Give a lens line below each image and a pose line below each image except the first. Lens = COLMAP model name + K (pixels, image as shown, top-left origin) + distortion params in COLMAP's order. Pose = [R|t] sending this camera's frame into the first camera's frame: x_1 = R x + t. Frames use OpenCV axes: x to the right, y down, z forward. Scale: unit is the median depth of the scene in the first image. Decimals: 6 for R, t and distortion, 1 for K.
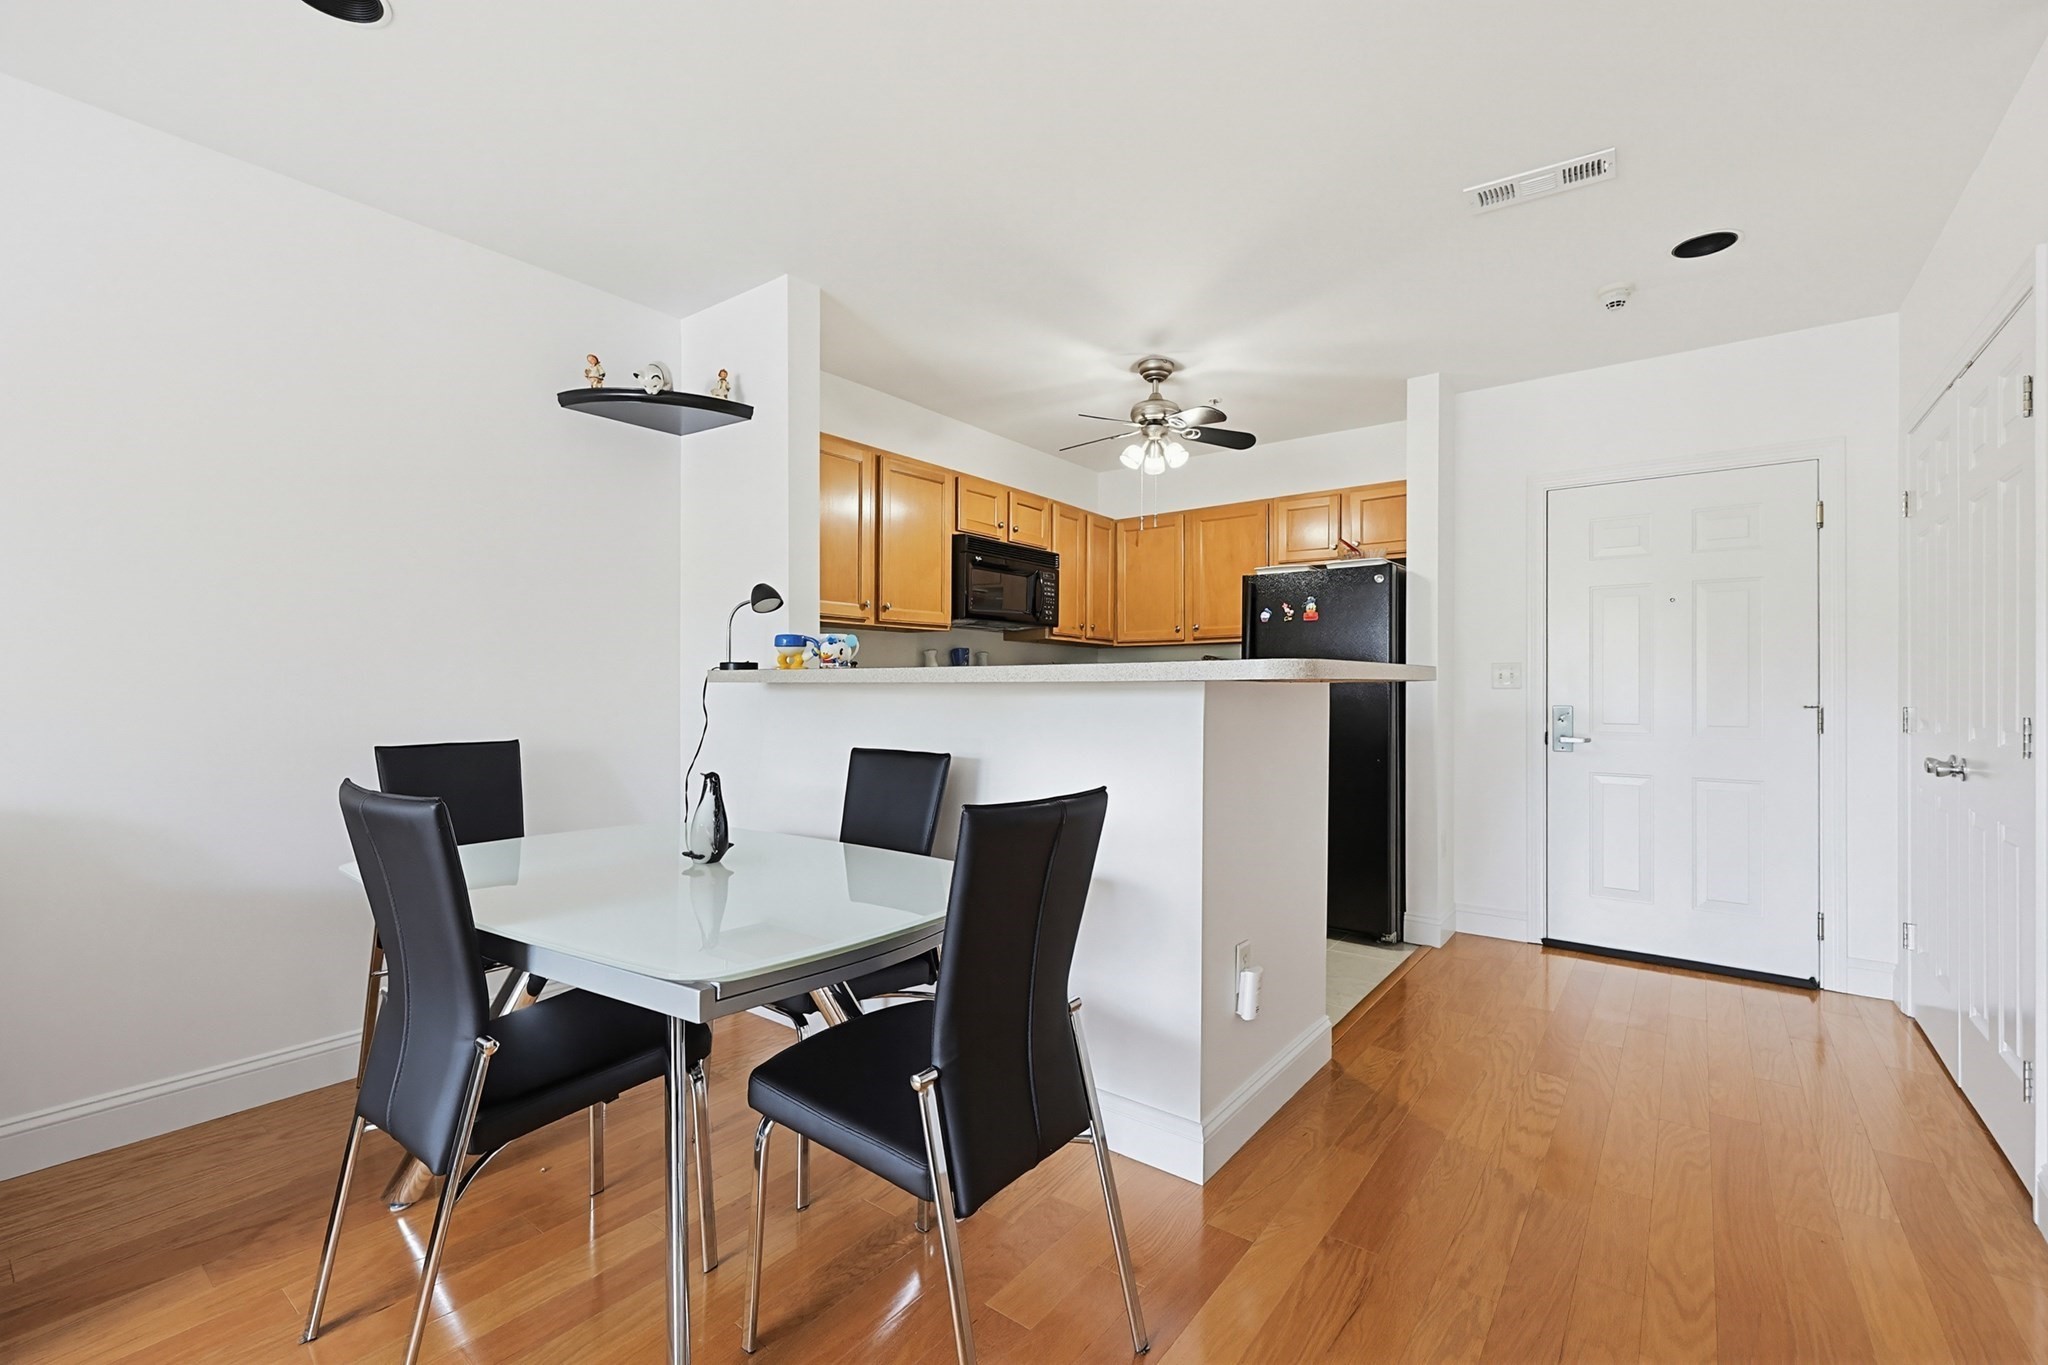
lens RADIAL K [[880.1, 0, 1036.4], [0, 880.1, 691.6], [0, 0, 1]] dist [0.001189, 0.000449]
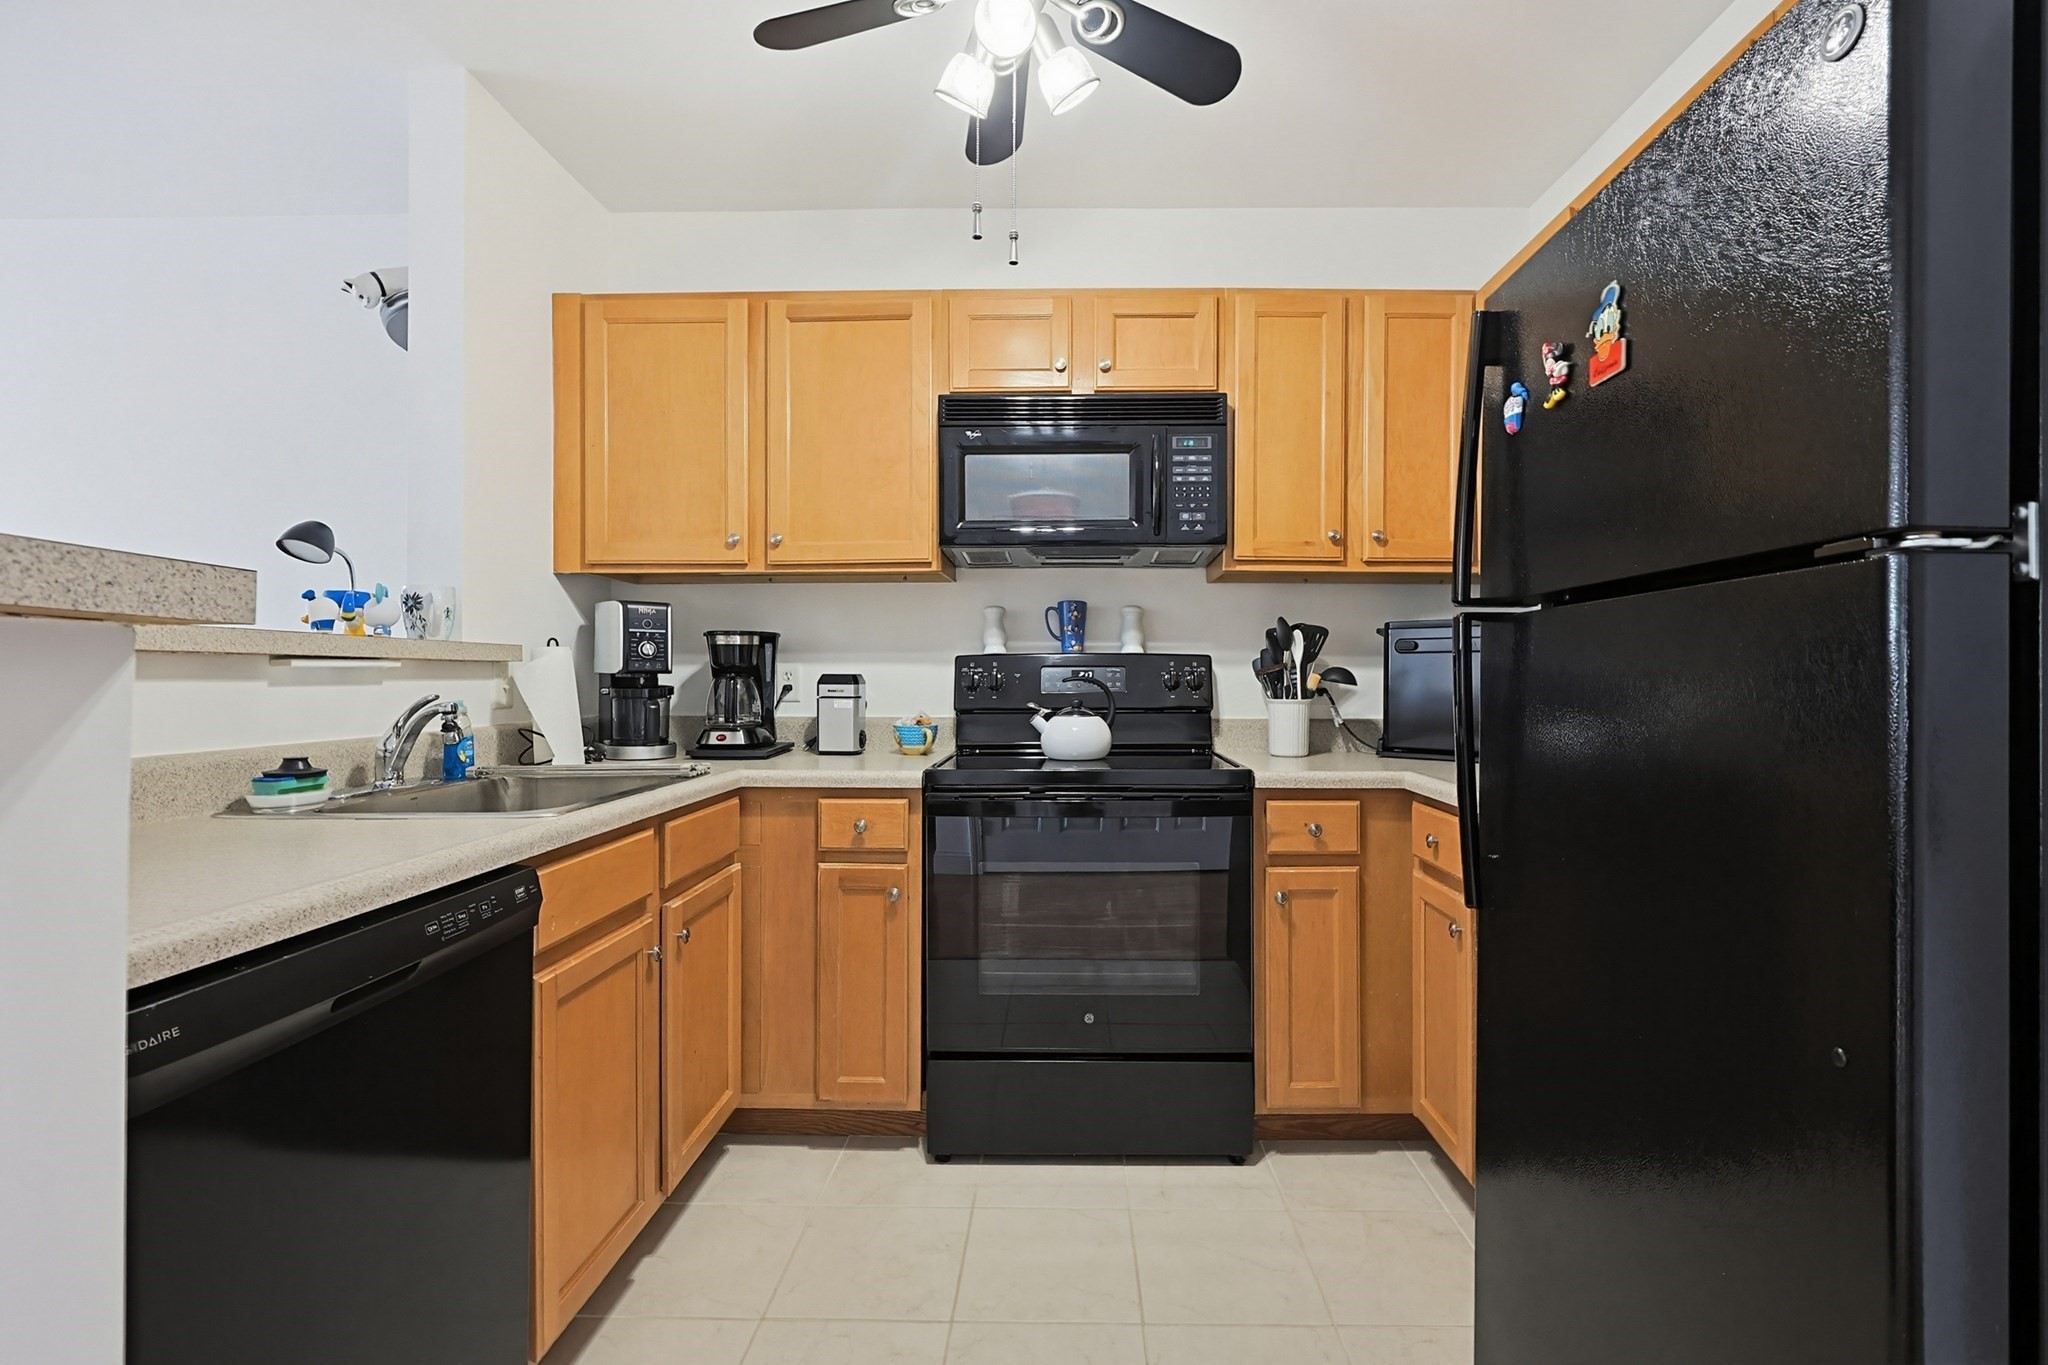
lens RADIAL K [[891.7, 0, 1053.6], [0, 891.7, 669.3], [0, 0, 1]] dist [-0.001724, 0.000147]
pose [[0.585257, -0.014733, -0.810714, 0.461590], [-0.001589, 0.999812, -0.019317, 0.006293], [0.810846, 0.012593, 0.585124, 0.796036]]
